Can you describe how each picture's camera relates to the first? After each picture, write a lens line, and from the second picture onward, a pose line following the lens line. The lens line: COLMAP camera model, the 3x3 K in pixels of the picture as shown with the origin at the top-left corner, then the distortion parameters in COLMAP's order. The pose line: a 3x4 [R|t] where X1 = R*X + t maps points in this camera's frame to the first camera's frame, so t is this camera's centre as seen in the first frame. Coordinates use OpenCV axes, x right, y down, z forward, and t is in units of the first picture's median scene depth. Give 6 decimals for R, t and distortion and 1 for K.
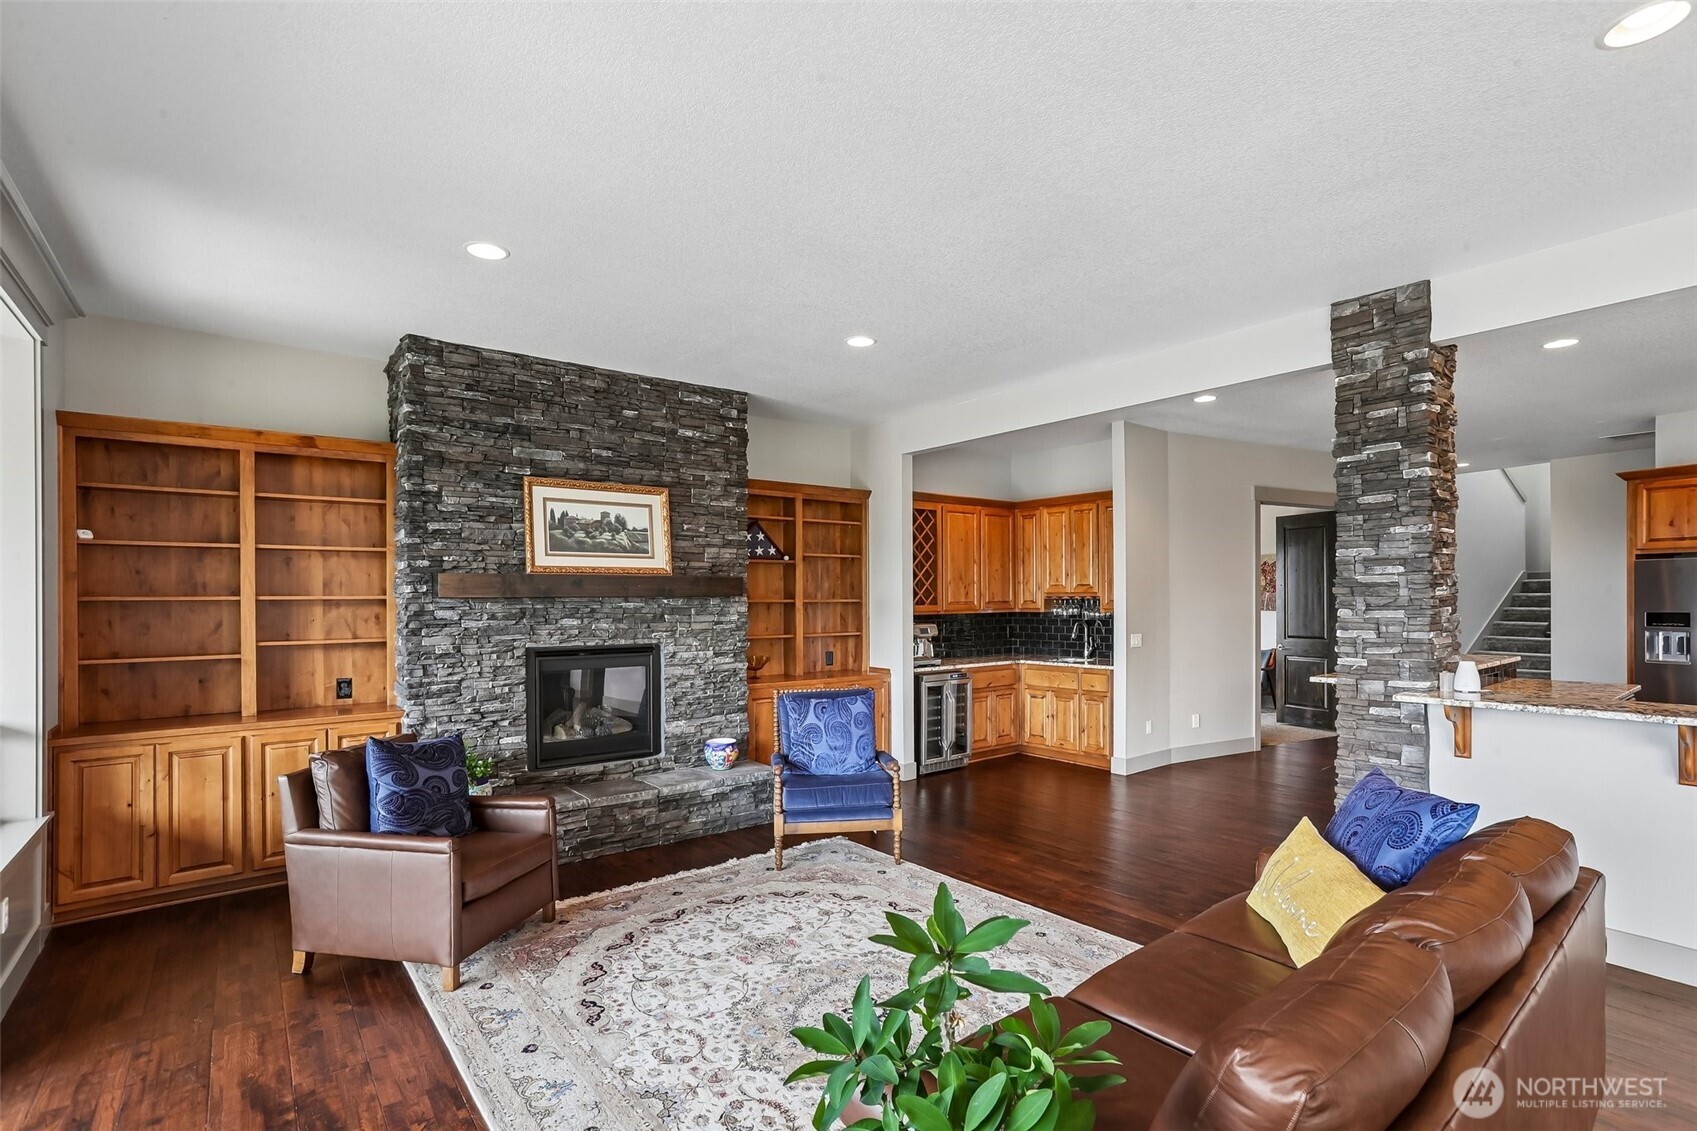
lens RADIAL K [[806.5, 0, 854.9], [0, 806.5, 599.8], [0, 0, 1]] dist [-0.028201, 0.000747]
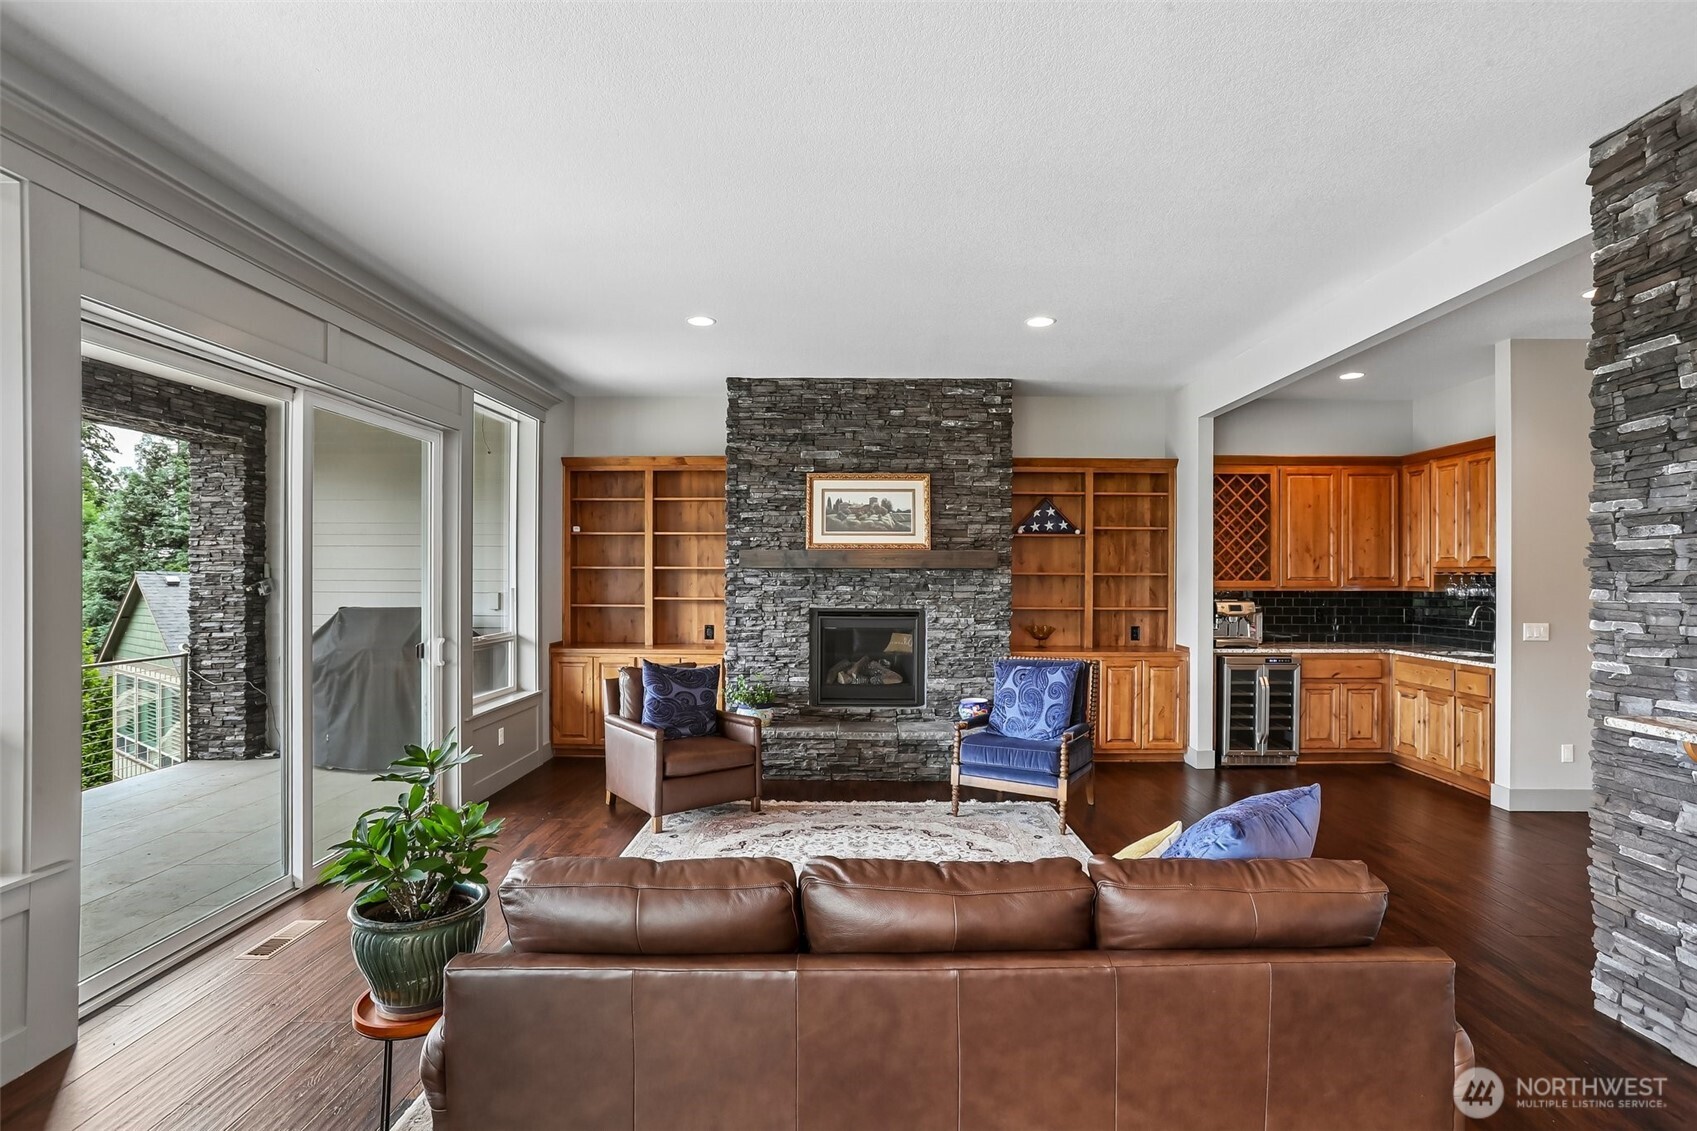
lens RADIAL K [[801.0, 0, 854.1], [0, 801.0, 572.5], [0, 0, 1]] dist [-0.068245, 0.056910]
pose [[0.779486, 0.007819, -0.626370, 0.414121], [-0.009743, 0.999952, 0.000357, 0.002376], [0.626343, 0.005825, 0.779525, 0.051214]]
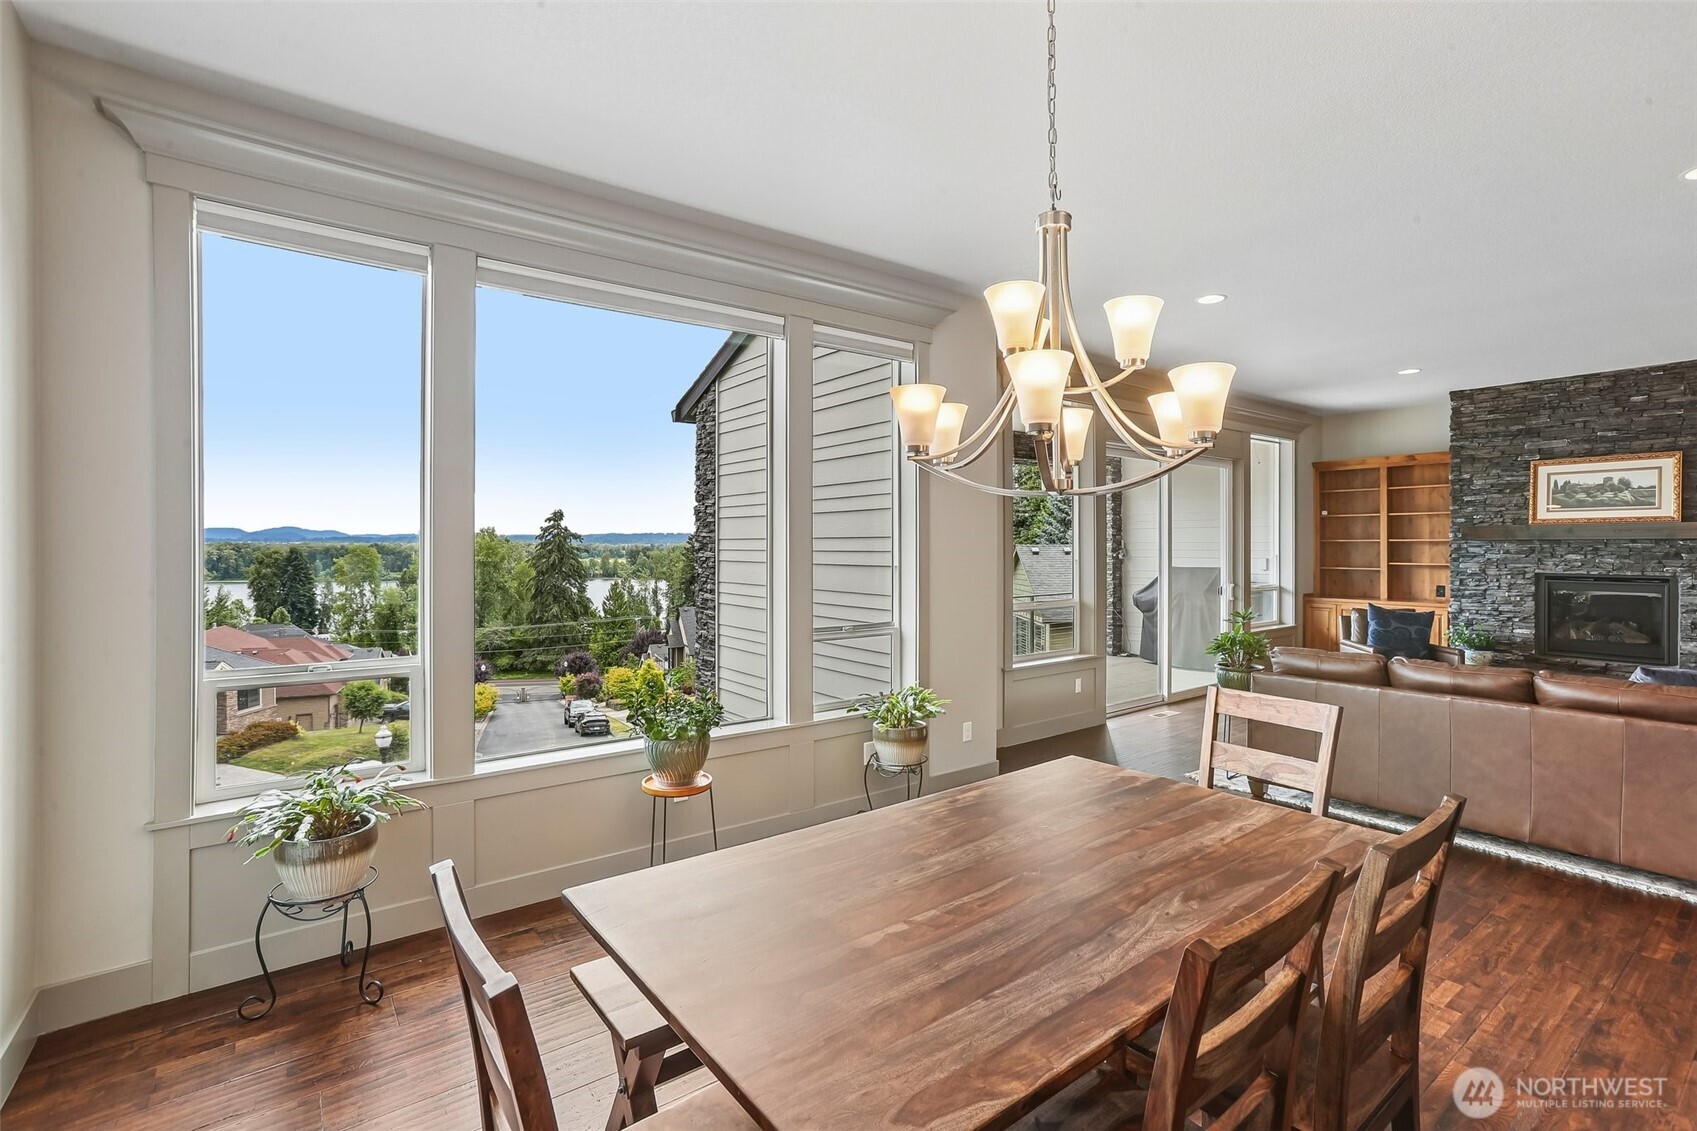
lens RADIAL K [[790.1, 0, 847.5], [0, 790.1, 549.7], [0, 0, 1]] dist [-0.045866, 0.027861]
pose [[-0.016428, 0.012745, -0.999784, 1.025848], [0.000811, 0.999919, 0.012734, -0.003901], [0.999865, -0.000601, -0.016437, -0.269719]]
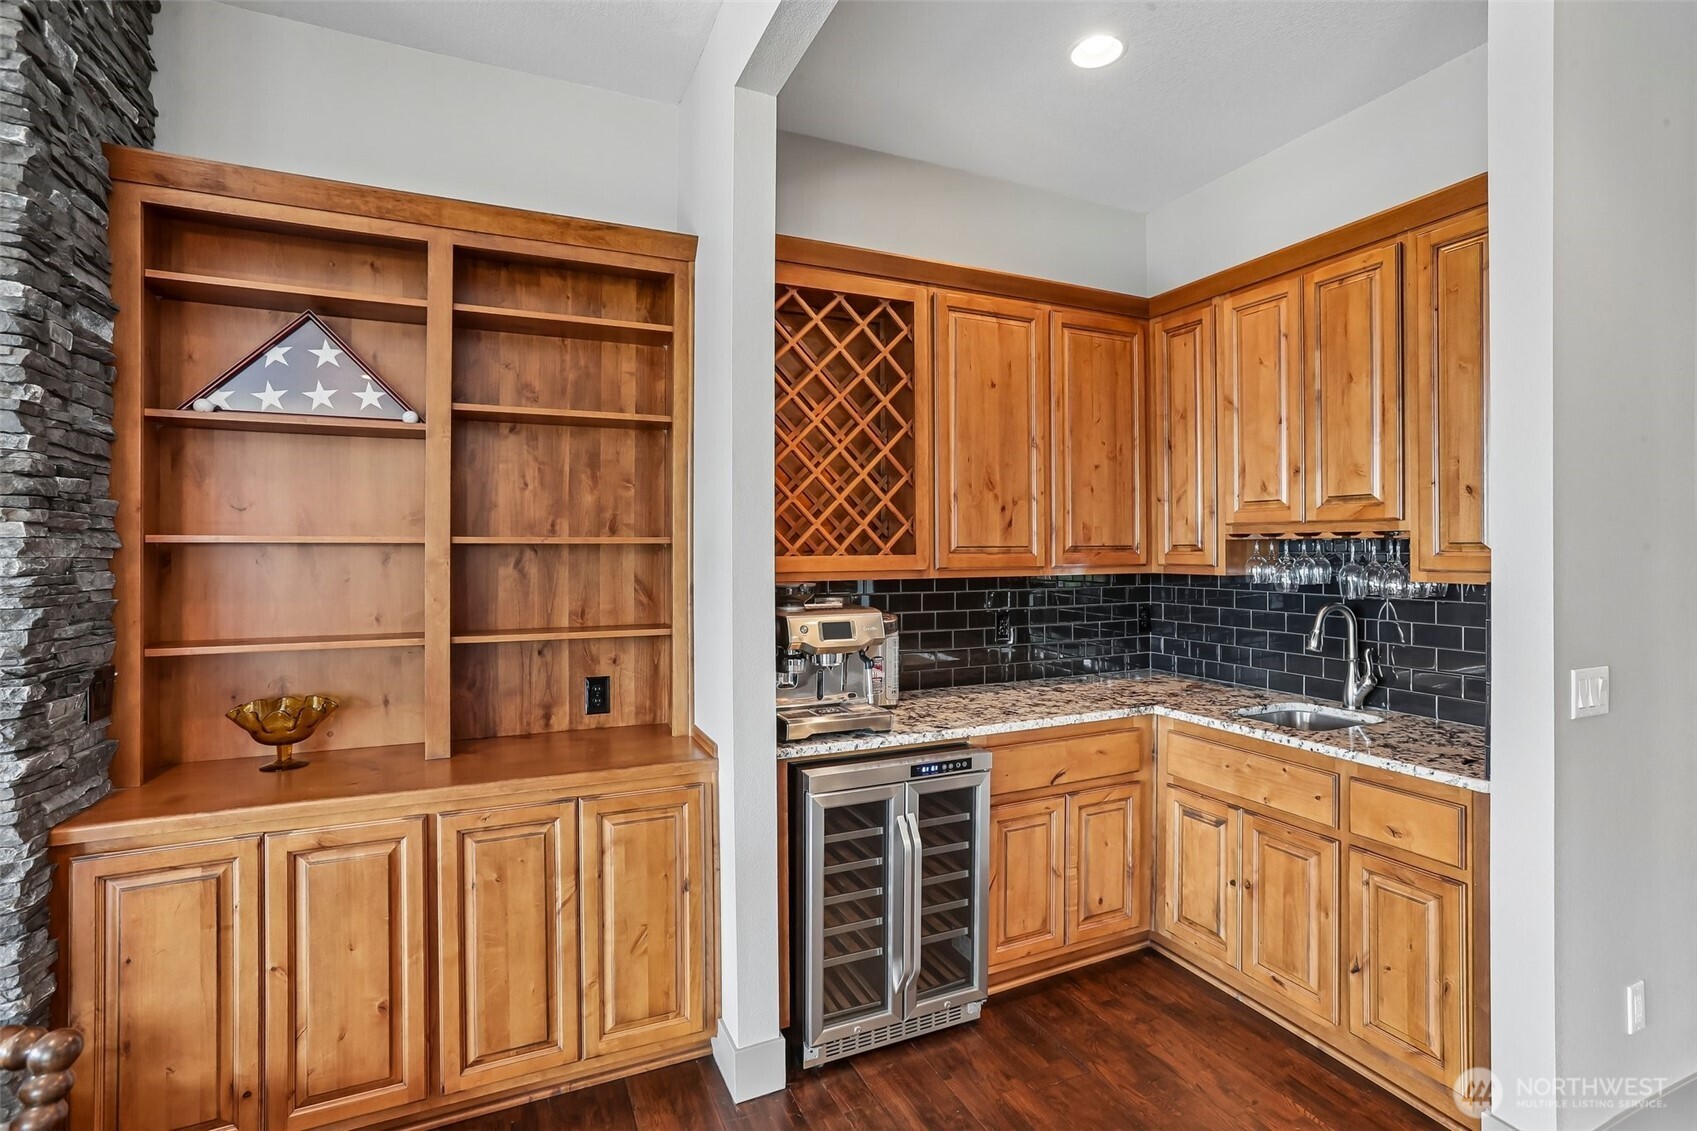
lens RADIAL K [[790.1, 0, 847.5], [0, 790.1, 549.7], [0, 0, 1]] dist [-0.045866, 0.027861]
pose [[0.971718, 0.002756, -0.236127, 0.226529], [-0.003436, 0.999991, -0.002469, 0.007261], [0.236118, 0.003210, 0.971719, 0.913475]]
